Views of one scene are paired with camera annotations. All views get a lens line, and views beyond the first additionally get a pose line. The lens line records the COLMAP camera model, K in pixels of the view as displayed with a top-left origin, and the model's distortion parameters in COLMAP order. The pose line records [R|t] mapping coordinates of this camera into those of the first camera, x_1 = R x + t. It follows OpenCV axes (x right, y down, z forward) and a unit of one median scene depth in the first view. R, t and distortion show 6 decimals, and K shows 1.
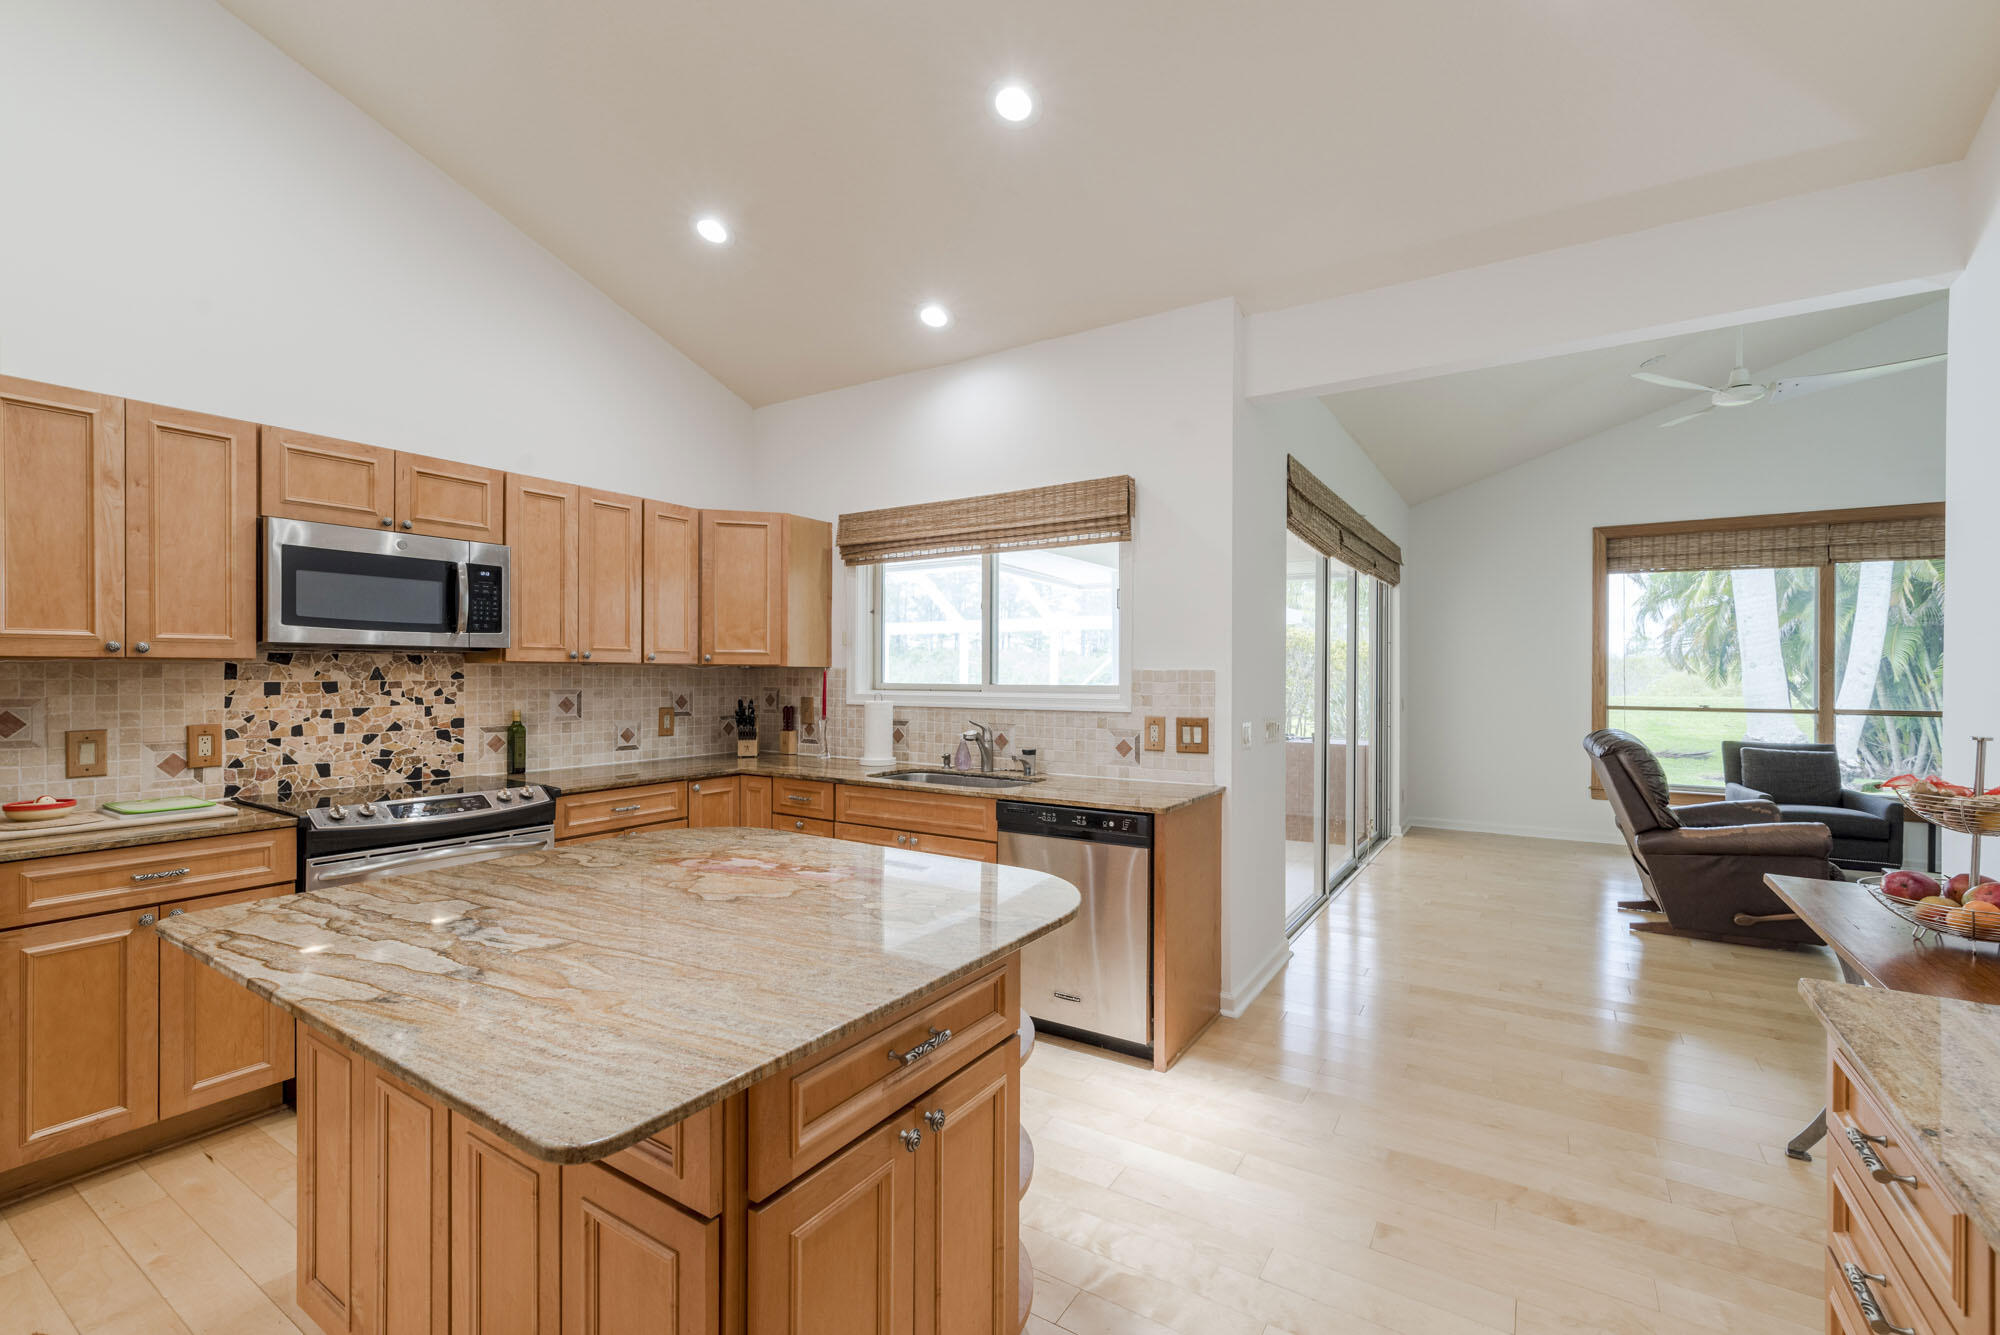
lens RADIAL K [[862.8, 0, 994.7], [0, 862.8, 675.4], [0, 0, 1]] dist [-0.000786, -0.000165]
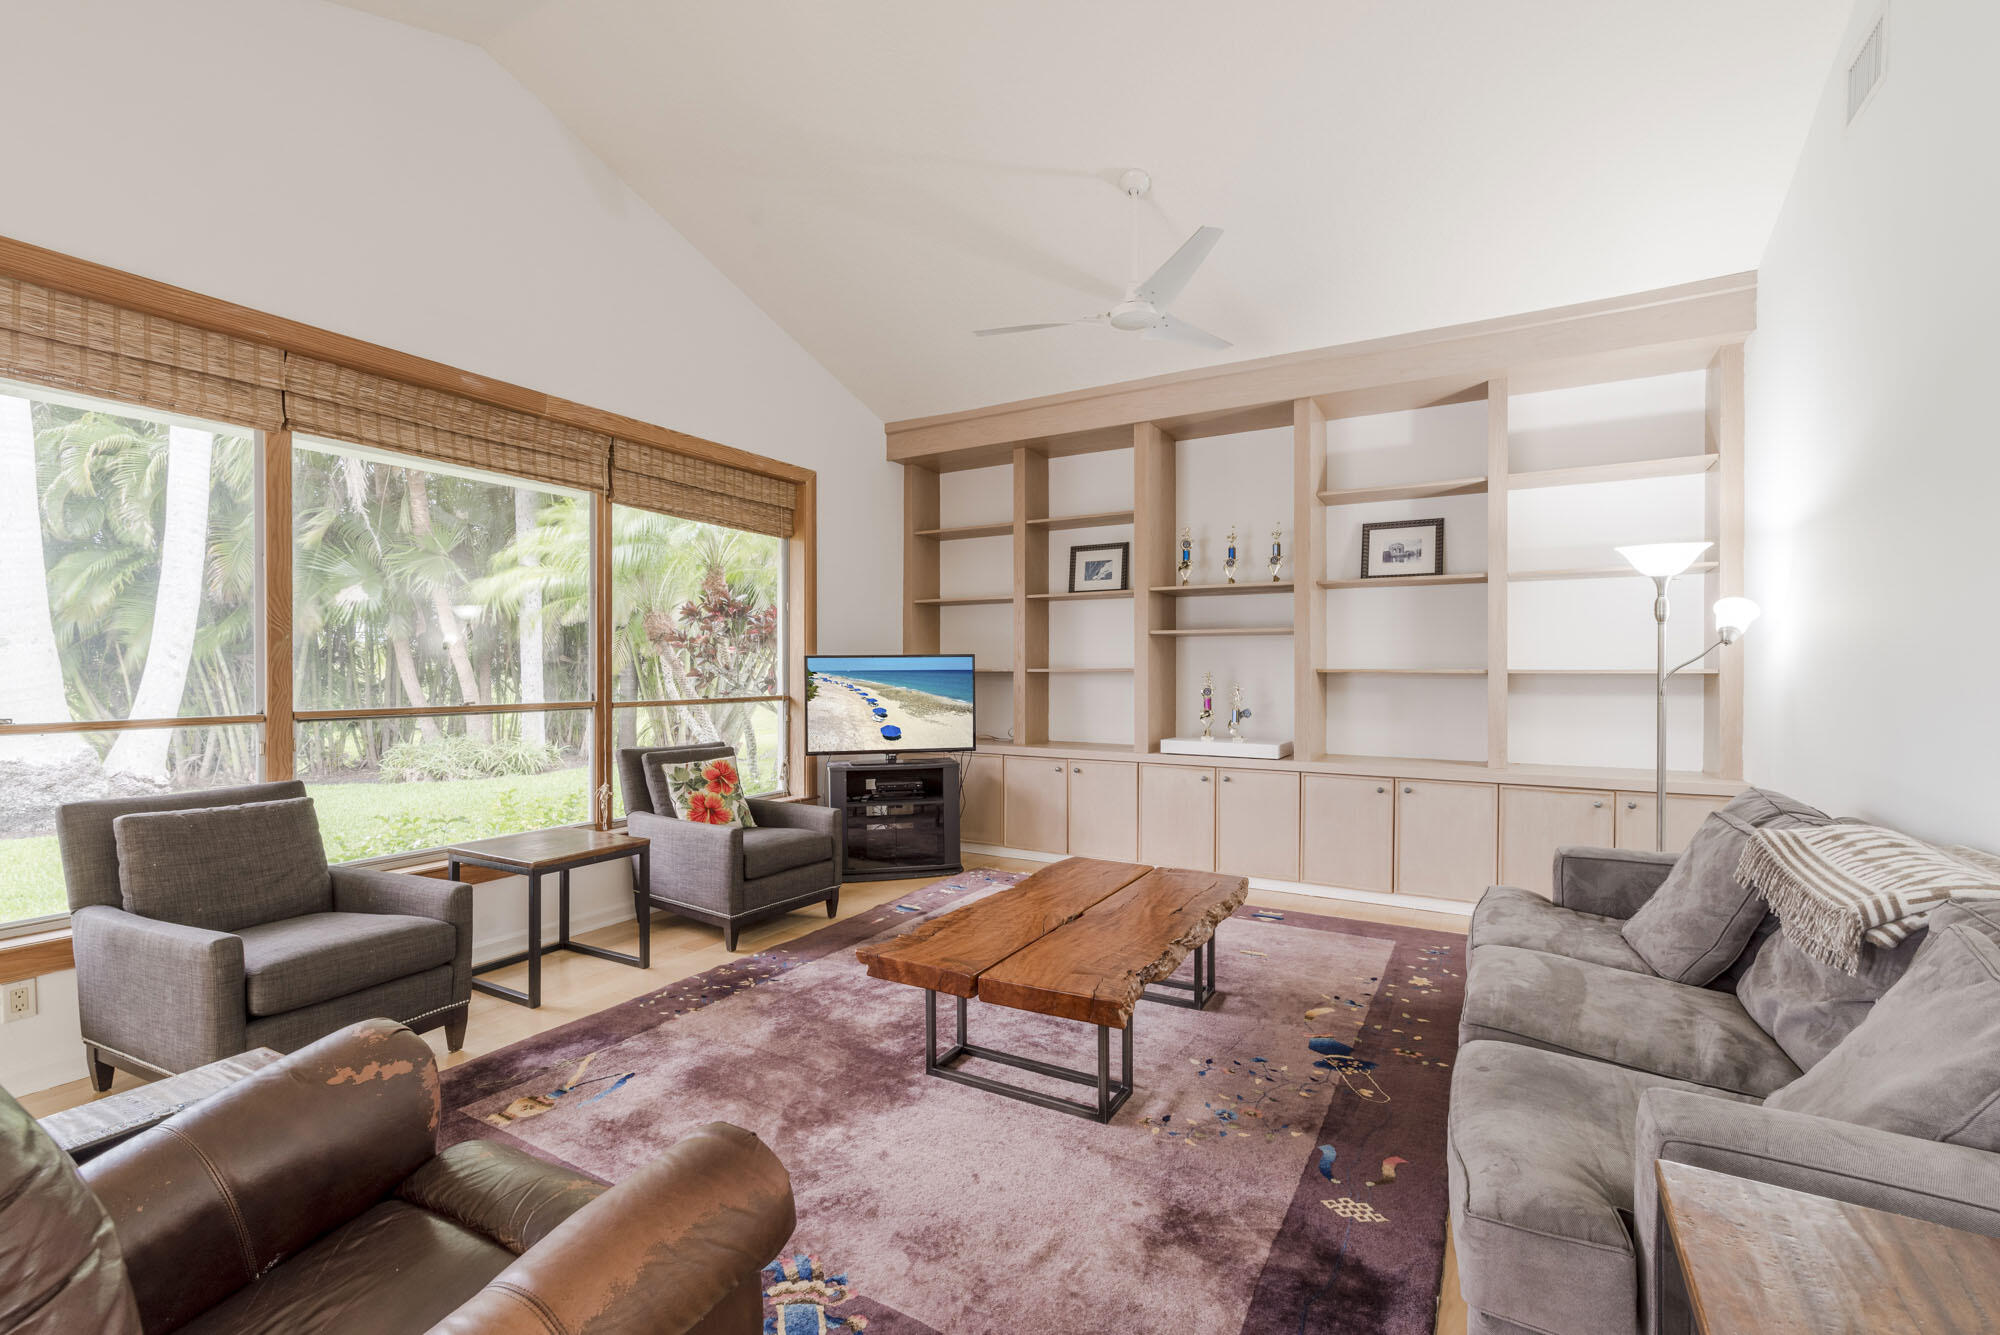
lens RADIAL K [[862.8, 0, 996.5], [0, 862.8, 673.8], [0, 0, 1]] dist [-0.000786, -0.000165]
pose [[-0.040018, -0.009133, 0.999157, 0.435688], [0.001770, 0.999956, 0.009211, 0.011885], [-0.999197, 0.002137, -0.040000, 0.593973]]
